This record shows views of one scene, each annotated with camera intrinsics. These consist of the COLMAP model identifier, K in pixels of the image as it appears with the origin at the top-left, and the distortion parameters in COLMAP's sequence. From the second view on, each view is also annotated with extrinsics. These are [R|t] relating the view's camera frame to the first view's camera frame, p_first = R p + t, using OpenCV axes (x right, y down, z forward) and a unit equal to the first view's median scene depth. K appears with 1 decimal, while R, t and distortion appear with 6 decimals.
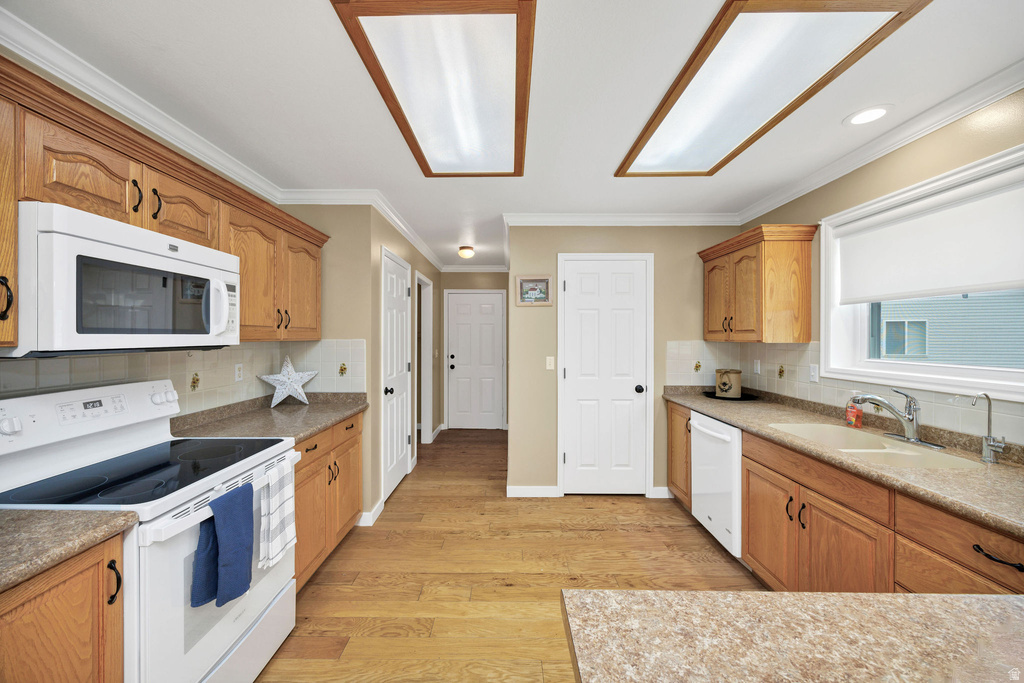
lens RADIAL K [[404.0, 0, 509.7], [0, 404.0, 339.8], [0, 0, 1]] dist [0.001043, 0.000104]
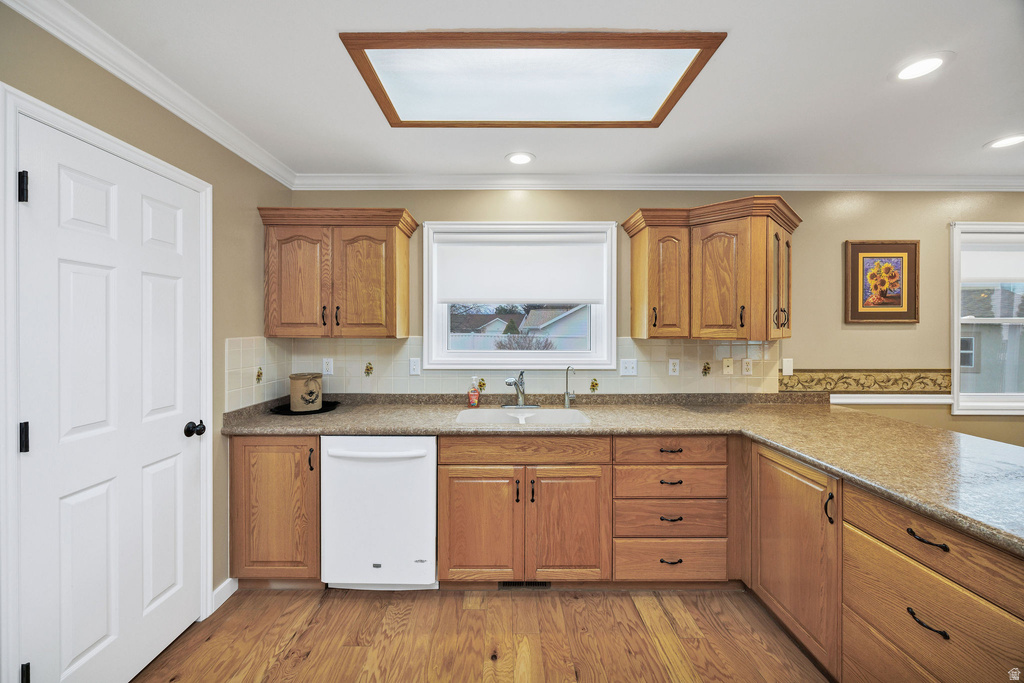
lens RADIAL K [[404.0, 0, 510.8], [0, 404.0, 332.1], [0, 0, 1]] dist [0.001043, 0.000104]
pose [[-0.006395, -0.004013, 0.999972, -0.296369], [0.004537, 0.999982, 0.004042, -0.009630], [-0.999969, 0.004563, -0.006376, 0.788433]]
